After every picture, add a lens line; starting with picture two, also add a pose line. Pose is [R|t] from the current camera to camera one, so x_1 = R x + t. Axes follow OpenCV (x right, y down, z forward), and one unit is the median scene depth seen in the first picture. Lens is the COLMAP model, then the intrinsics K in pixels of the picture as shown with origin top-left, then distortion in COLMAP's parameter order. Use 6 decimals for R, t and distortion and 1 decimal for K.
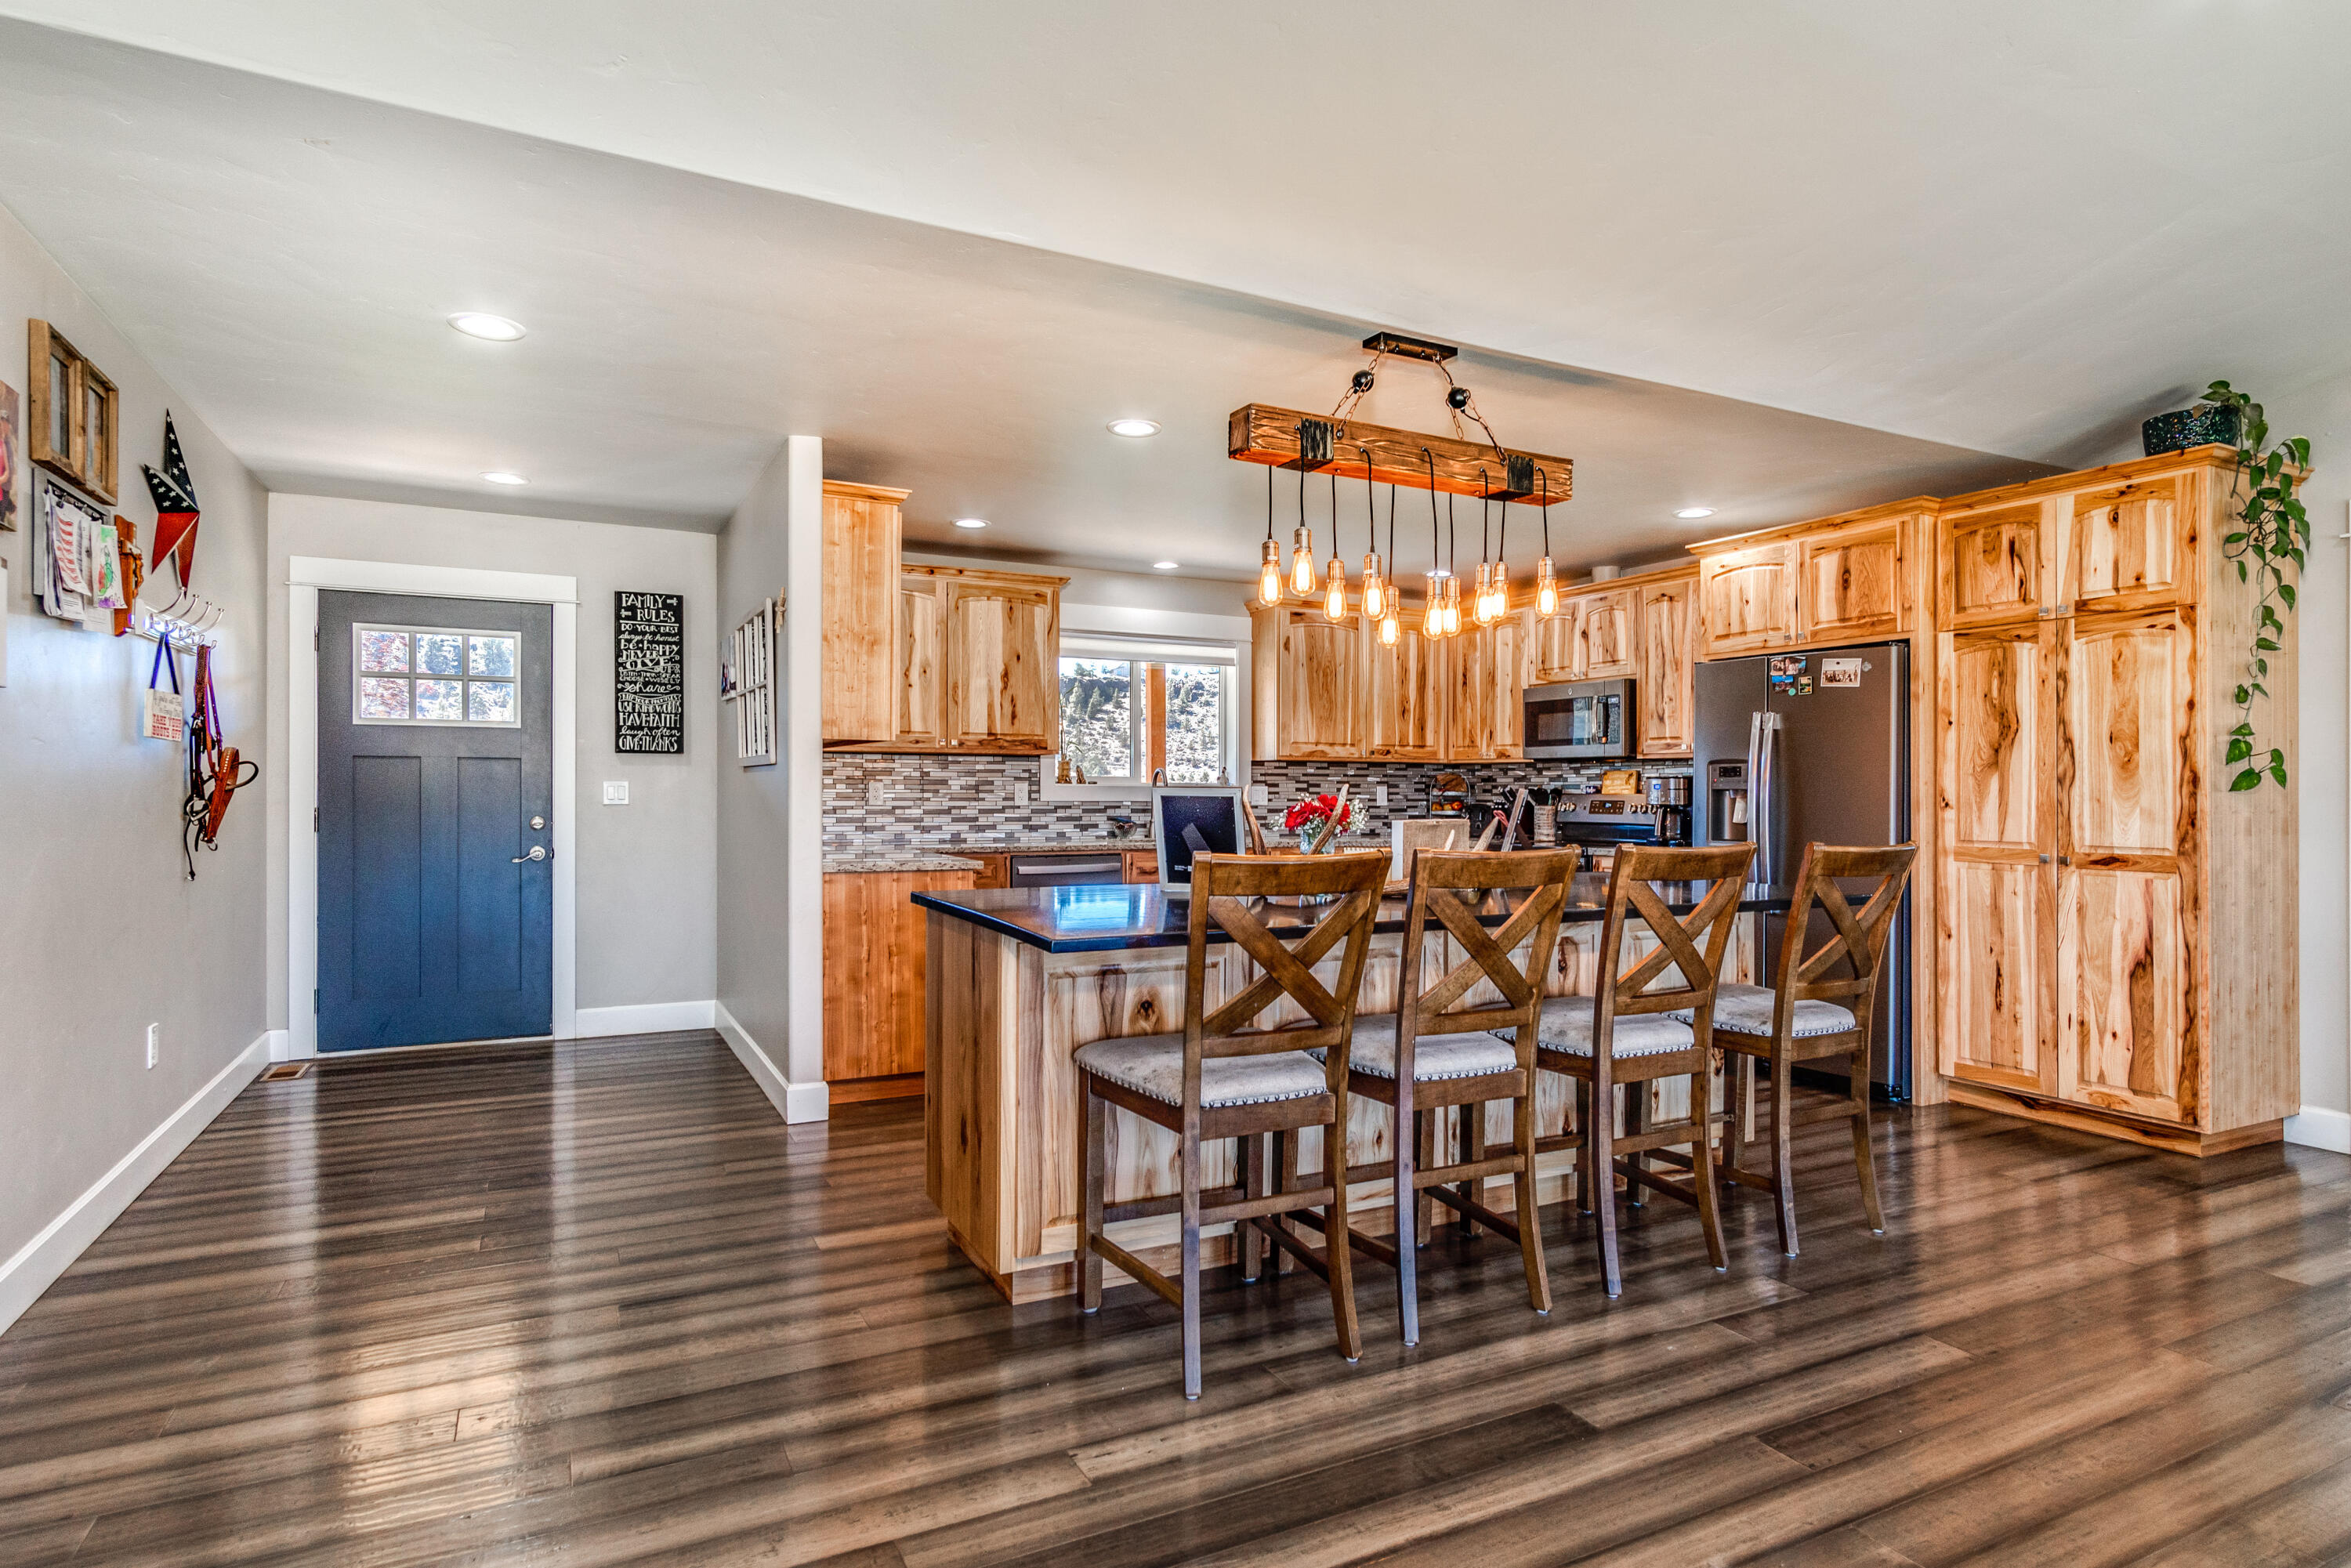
lens RADIAL K [[1251.8, 0, 1173.6], [0, 1251.8, 772.0], [0, 0, 1]] dist [-0.000619, 0.000644]
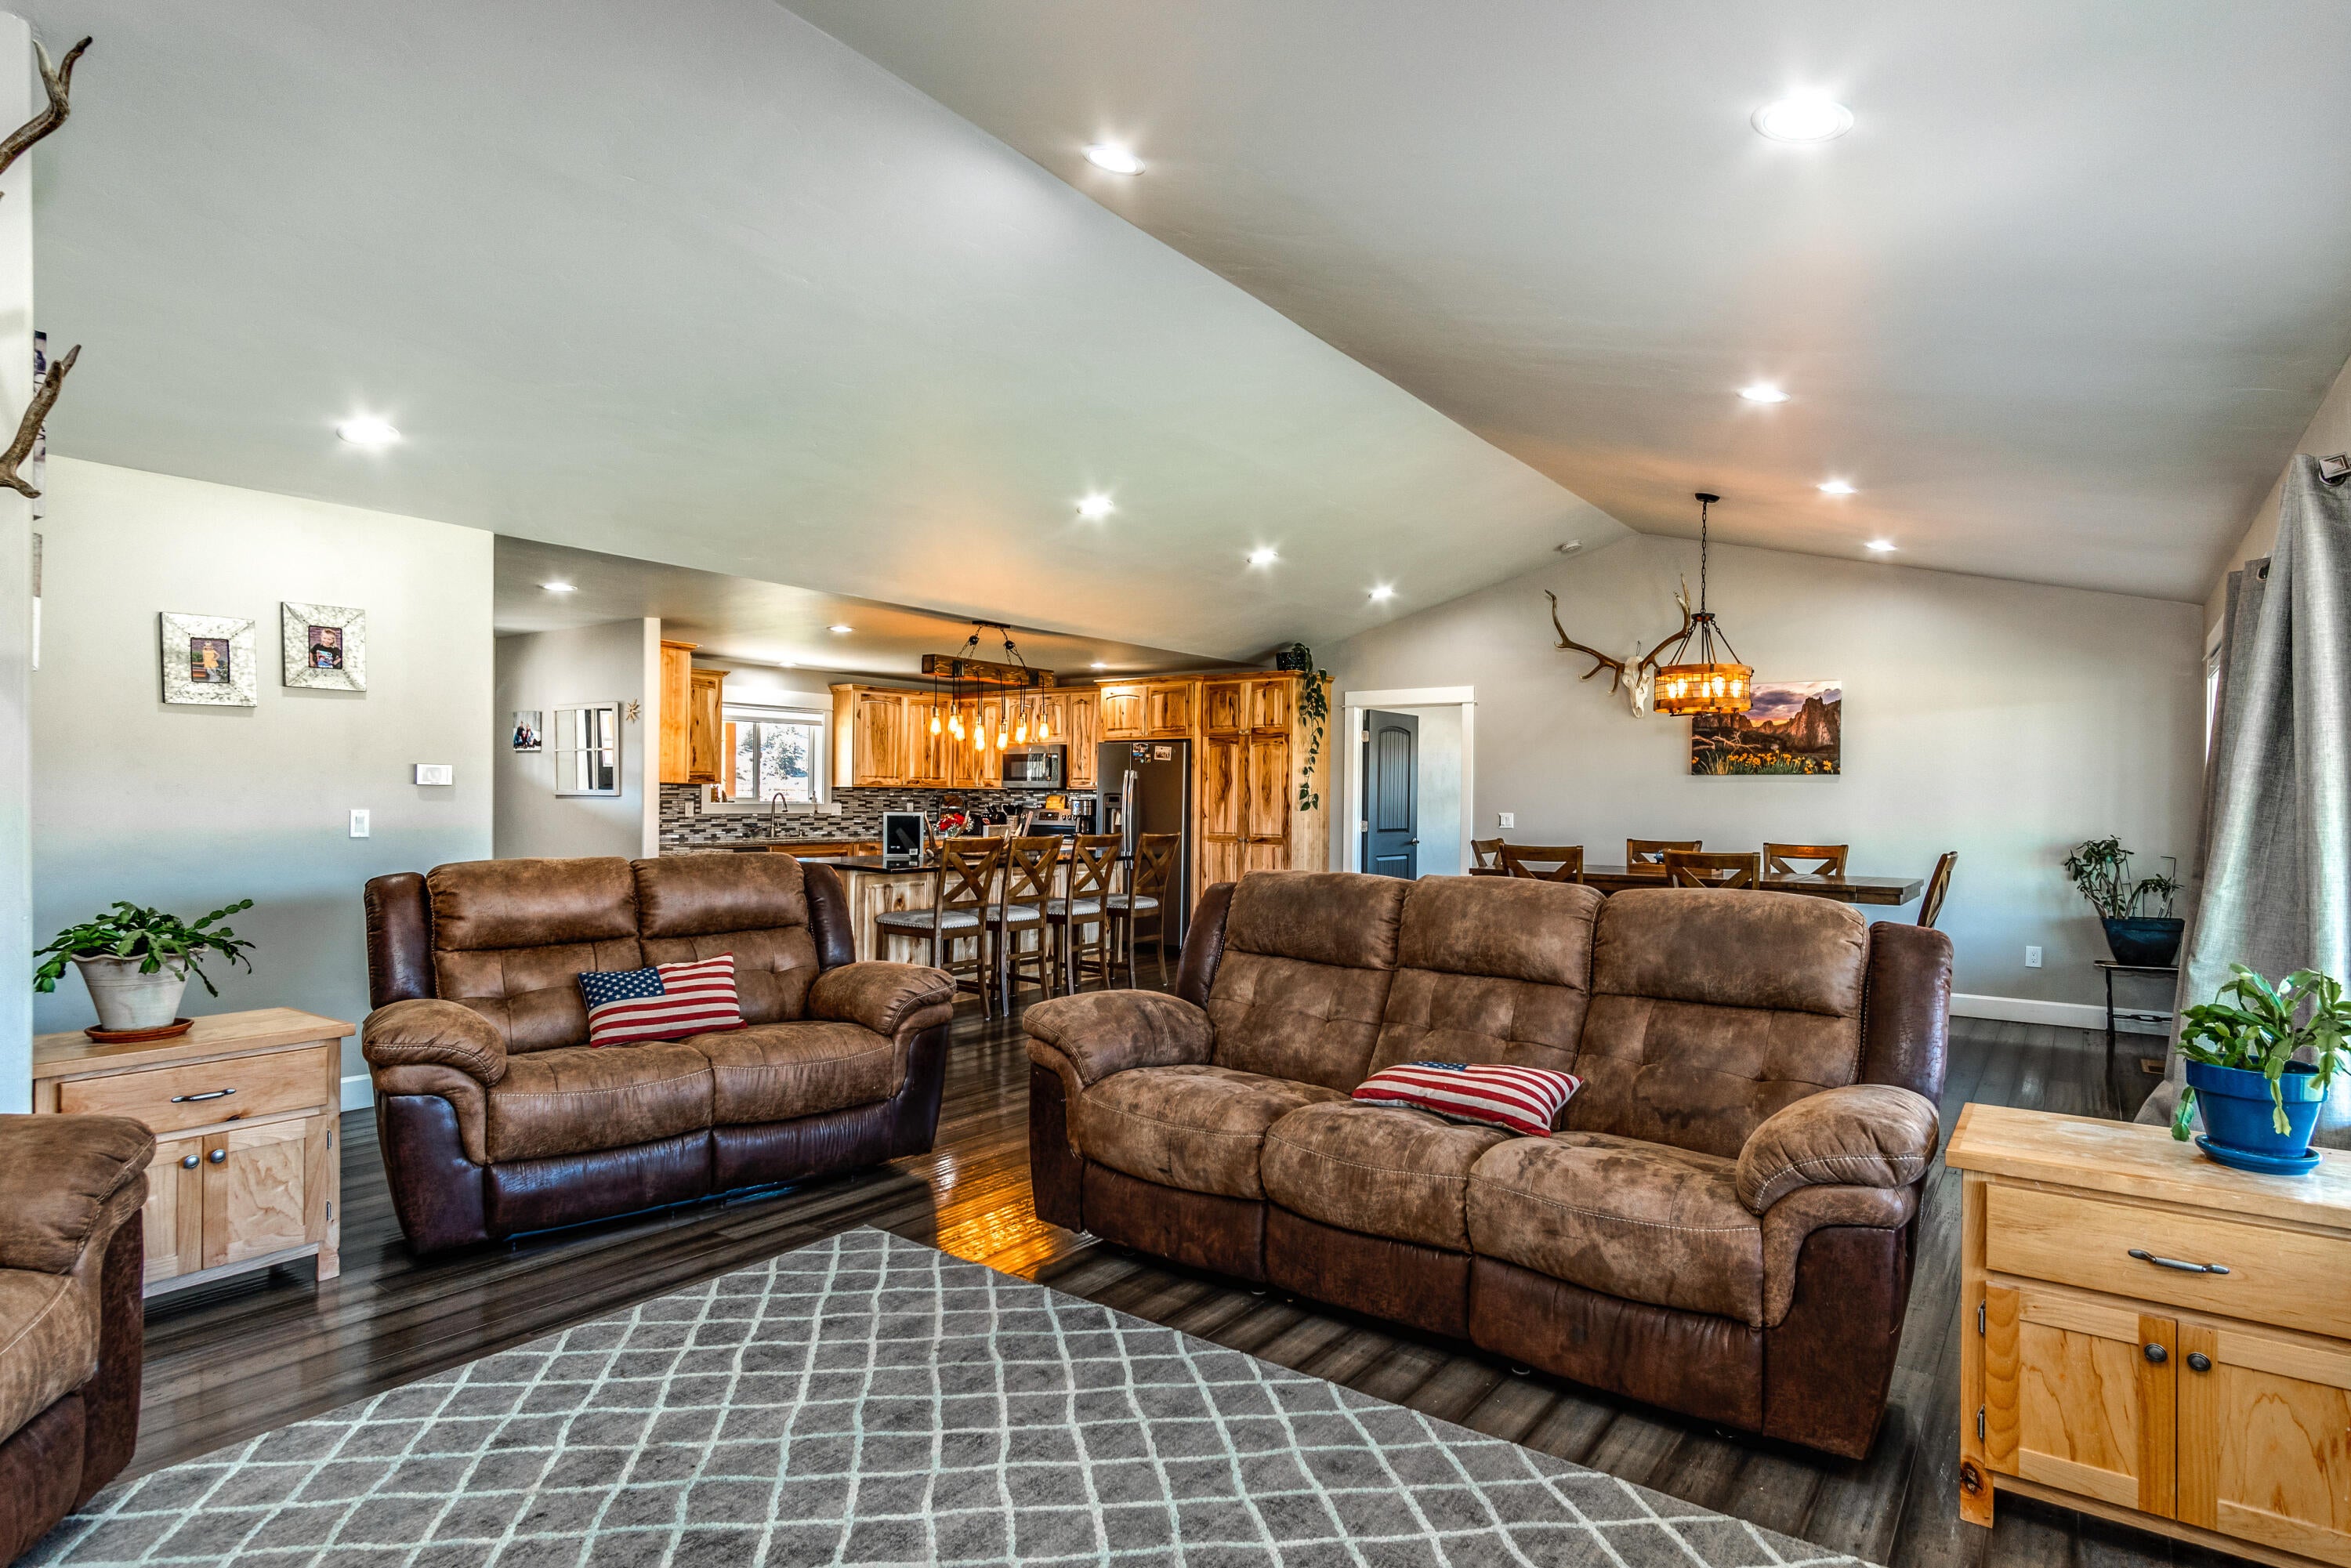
lens RADIAL K [[1257.0, 0, 1175.5], [0, 1257.0, 784.0], [0, 0, 1]] dist [0.002977, 0.000571]
pose [[0.893061, 0.007058, 0.449880, -0.411048], [-0.010691, 0.999928, 0.005536, -0.041209], [-0.449808, -0.009754, 0.893072, -0.927207]]
